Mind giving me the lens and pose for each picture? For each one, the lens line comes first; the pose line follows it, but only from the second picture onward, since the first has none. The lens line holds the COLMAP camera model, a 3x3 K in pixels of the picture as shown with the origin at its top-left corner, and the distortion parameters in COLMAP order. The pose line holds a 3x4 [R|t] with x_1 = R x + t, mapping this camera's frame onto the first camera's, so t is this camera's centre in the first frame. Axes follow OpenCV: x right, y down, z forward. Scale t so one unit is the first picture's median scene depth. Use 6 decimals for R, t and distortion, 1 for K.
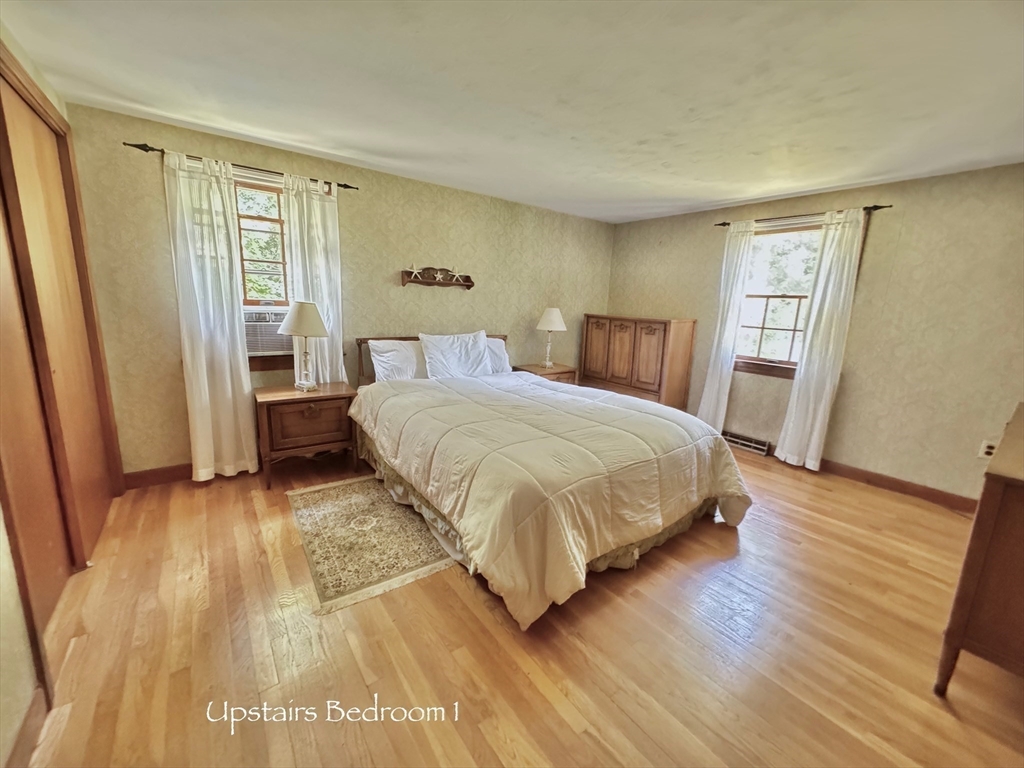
lens RADIAL K [[406.0, 0, 520.5], [0, 406.0, 382.2], [0, 0, 1]] dist [-0.002918, 0.000445]
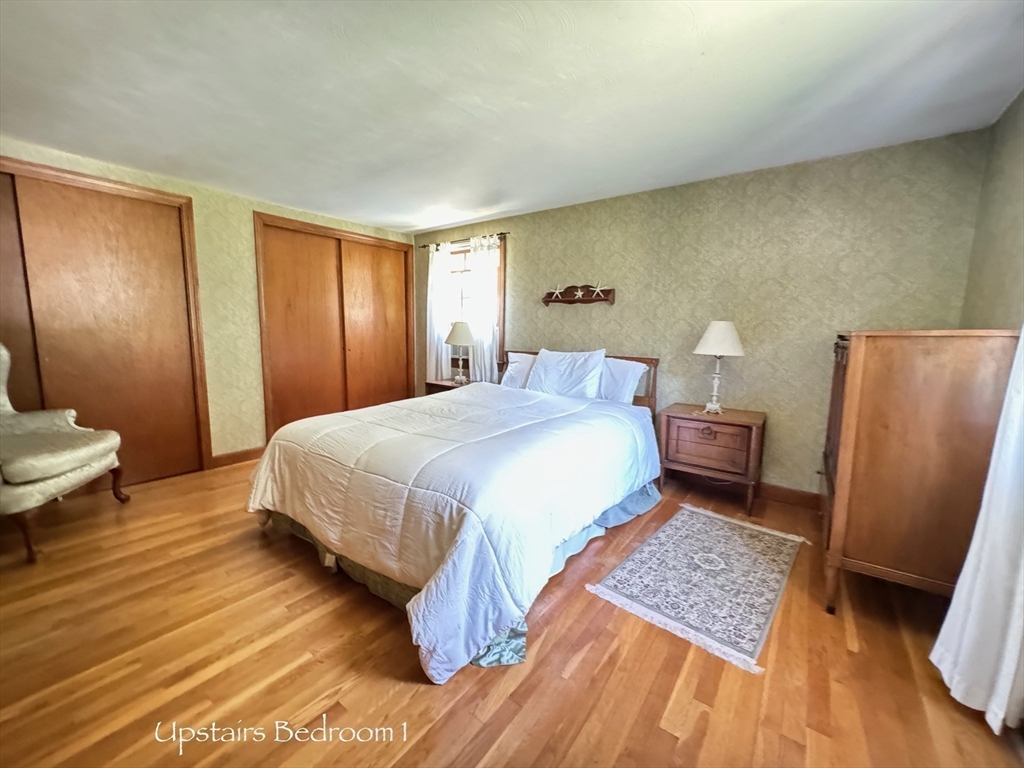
lens RADIAL K [[406.0, 0, 519.2], [0, 406.0, 384.3], [0, 0, 1]] dist [-0.002918, 0.000445]
pose [[0.289605, 0.119160, -0.949700, 0.710742], [-0.166141, 0.983417, 0.072727, -0.088254], [0.942617, 0.136722, 0.304599, 0.574540]]
